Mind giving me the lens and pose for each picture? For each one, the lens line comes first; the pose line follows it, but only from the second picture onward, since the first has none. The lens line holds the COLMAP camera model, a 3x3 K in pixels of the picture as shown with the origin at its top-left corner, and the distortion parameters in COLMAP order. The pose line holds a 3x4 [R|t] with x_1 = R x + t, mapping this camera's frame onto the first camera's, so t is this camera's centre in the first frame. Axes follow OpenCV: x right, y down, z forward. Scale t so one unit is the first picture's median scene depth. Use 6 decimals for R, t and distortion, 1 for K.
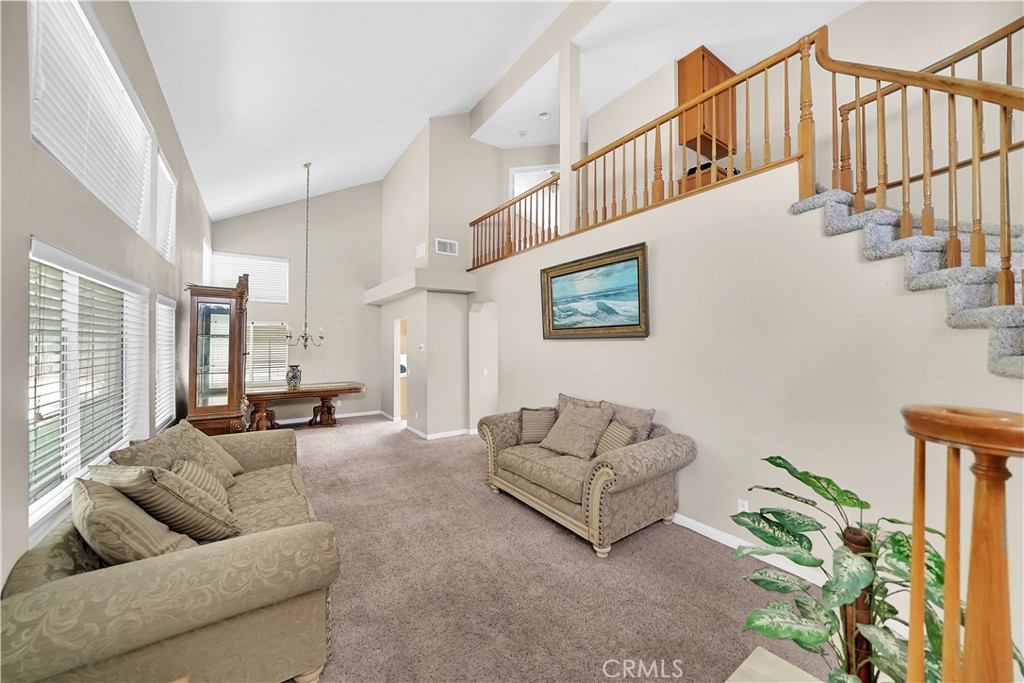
lens RADIAL K [[366.8, 0, 514.1], [0, 366.8, 352.8], [0, 0, 1]] dist [-0.012017, 0.000208]
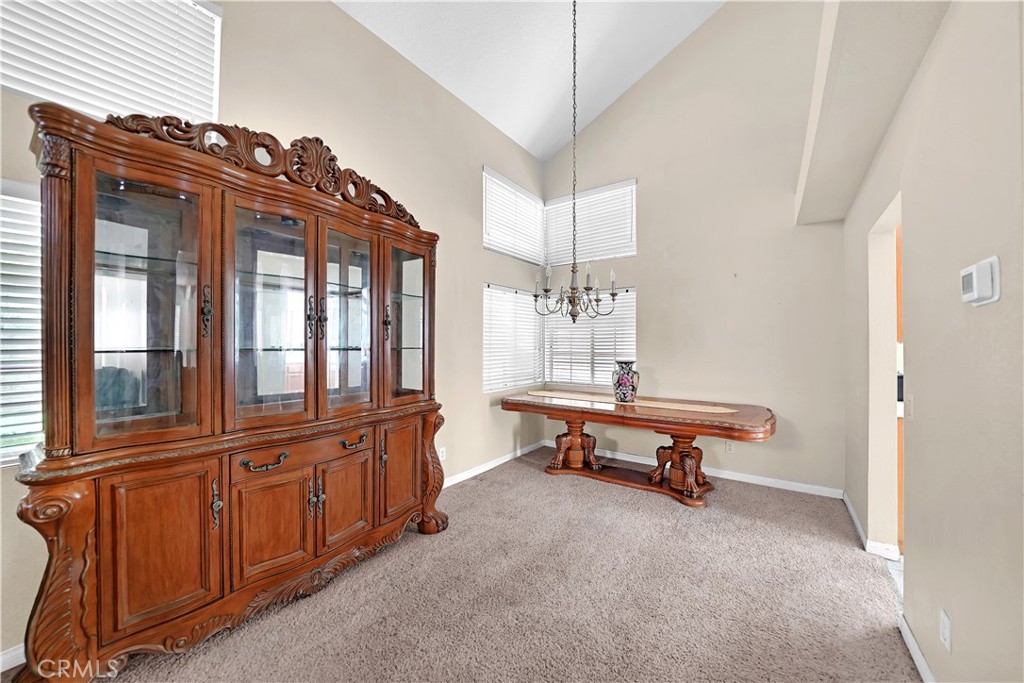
lens RADIAL K [[359.6, 0, 512.8], [0, 359.6, 348.1], [0, 0, 1]] dist [-0.013265, 0.000199]
pose [[0.318749, 0.002388, -0.947836, -0.229378], [-0.026890, 0.999617, -0.006524, 0.034143], [0.947458, 0.027567, 0.318691, 1.010792]]
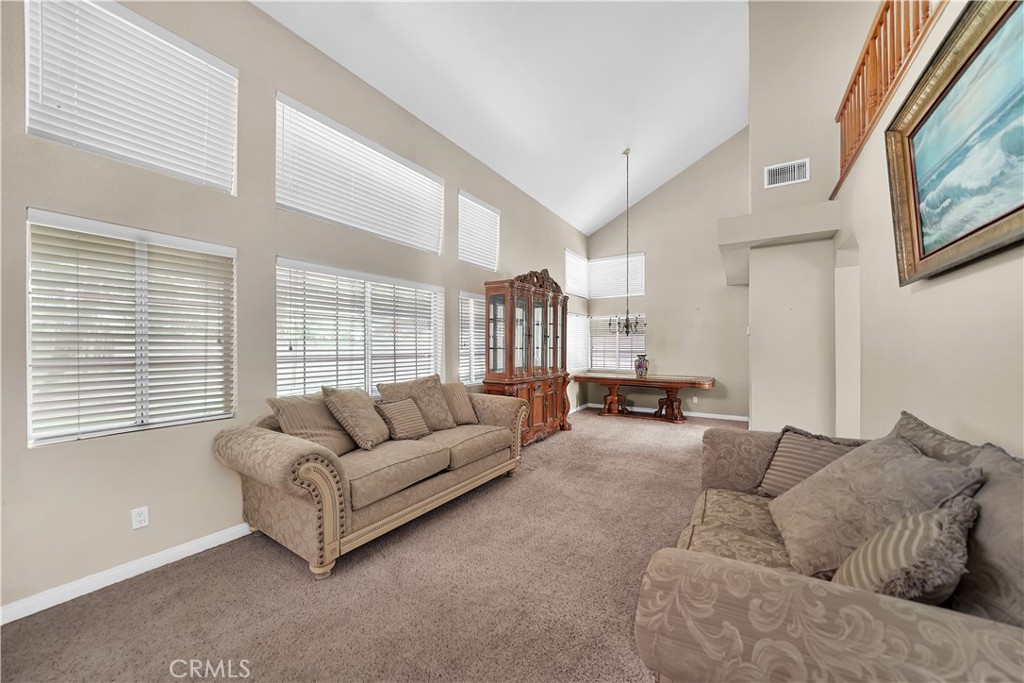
lens RADIAL K [[366.8, 0, 514.1], [0, 366.8, 352.8], [0, 0, 1]] dist [-0.012017, 0.000208]
pose [[0.391377, 0.012483, -0.920146, 0.296430], [-0.025764, 0.999665, 0.002603, 0.052642], [0.919870, 0.022688, 0.391568, 0.409788]]
